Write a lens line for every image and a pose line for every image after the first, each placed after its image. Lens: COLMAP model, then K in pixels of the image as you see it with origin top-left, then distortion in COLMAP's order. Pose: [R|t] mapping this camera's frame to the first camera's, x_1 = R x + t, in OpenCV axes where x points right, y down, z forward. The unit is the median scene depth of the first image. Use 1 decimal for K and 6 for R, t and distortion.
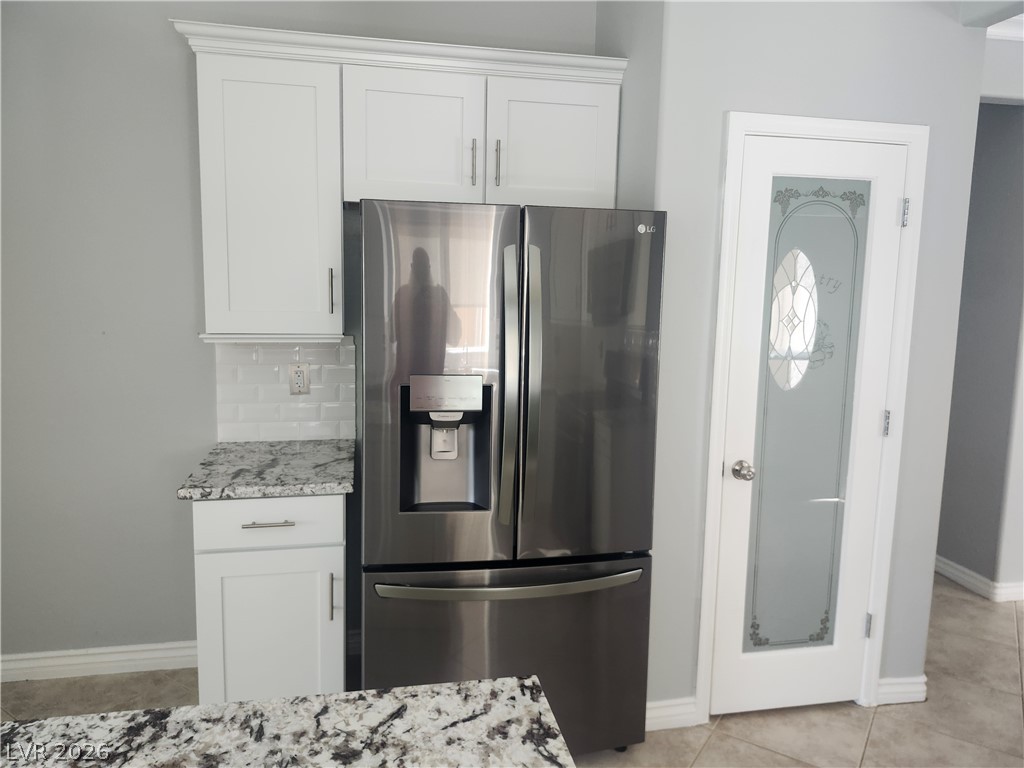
lens RADIAL K [[706.4, 0, 522.7], [0, 706.4, 371.4], [0, 0, 1]] dist [0.077526, -0.087686]
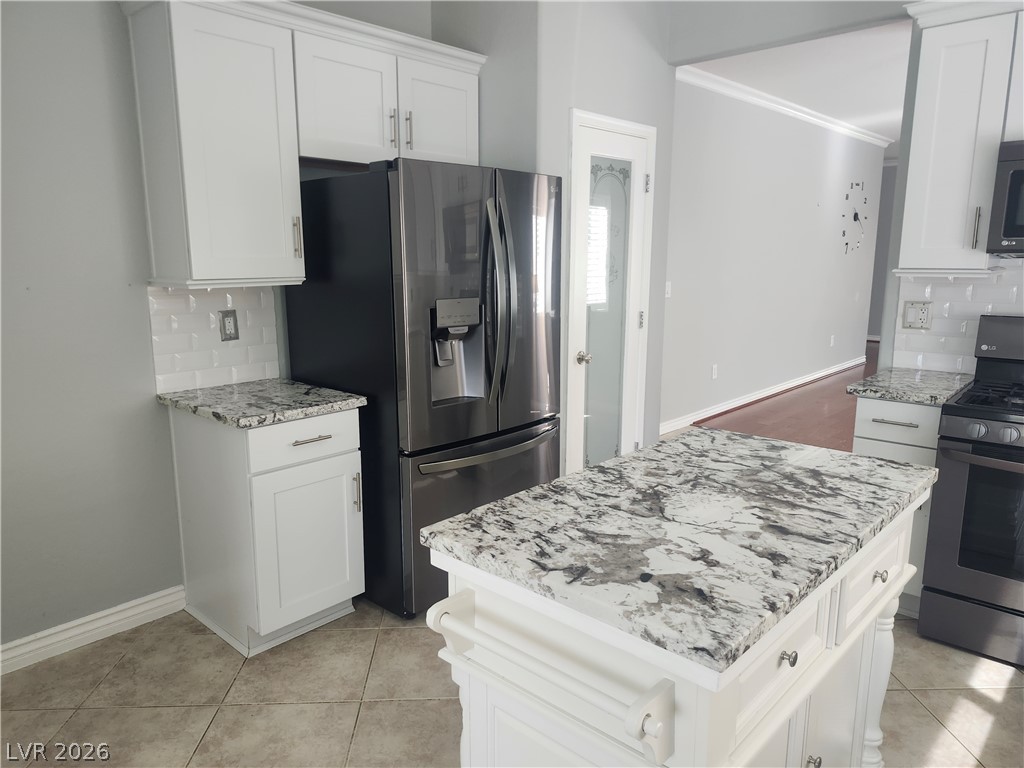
lens RADIAL K [[706.4, 0, 500.1], [0, 706.4, 384.4], [0, 0, 1]] dist [0.077526, -0.087686]
pose [[0.814038, -0.129370, 0.566221, -0.739369], [0.091592, 0.991273, 0.094807, 0.042912], [-0.573545, -0.025316, 0.818783, -0.118017]]
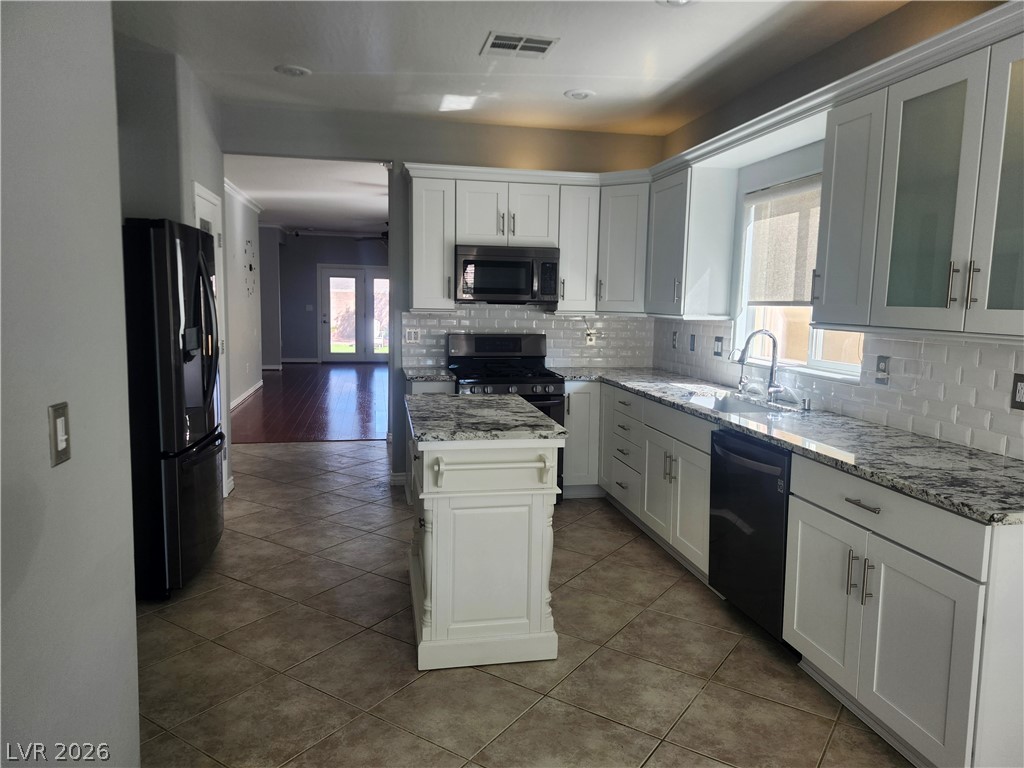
lens RADIAL K [[706.4, 0, 514.2], [0, 706.4, 376.7], [0, 0, 1]] dist [0.077526, -0.087686]
pose [[0.001639, -0.128362, 0.991726, -1.641073], [0.103853, 0.986387, 0.127499, -0.015970], [-0.994591, 0.102785, 0.014947, 0.208007]]
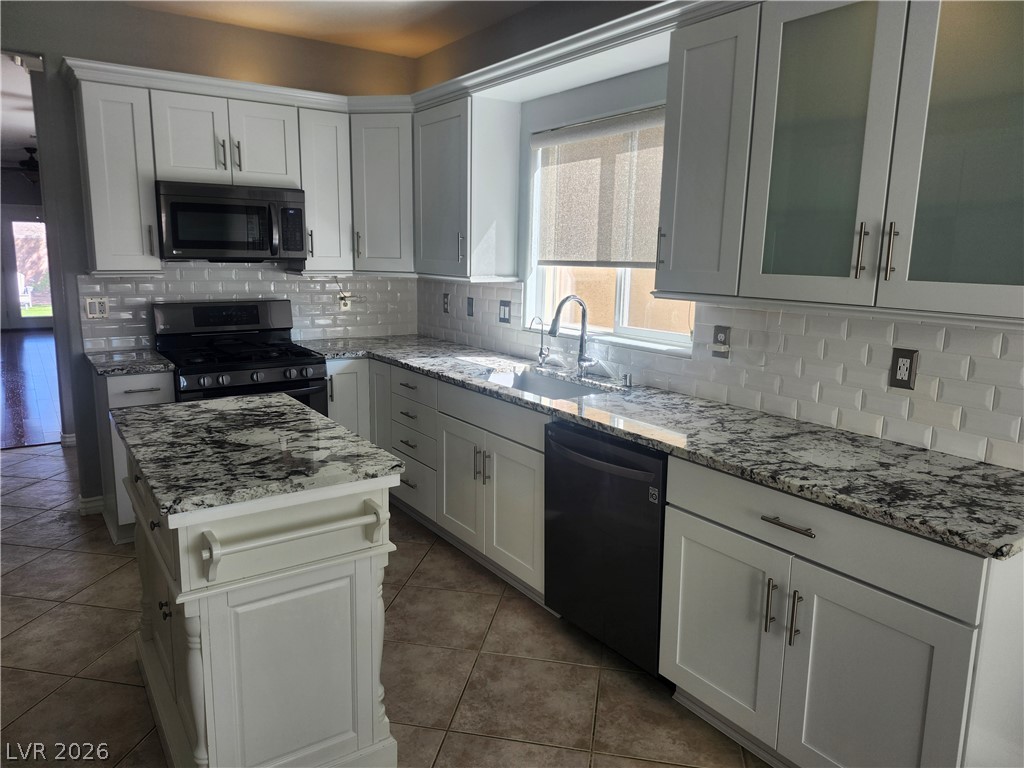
lens RADIAL K [[706.4, 0, 495.7], [0, 706.4, 375.2], [0, 0, 1]] dist [0.077526, -0.087686]
pose [[-0.382322, -0.186247, 0.905065, -1.223955], [0.090227, 0.967271, 0.237162, -0.050116], [-0.919614, 0.172334, -0.353004, 0.325288]]
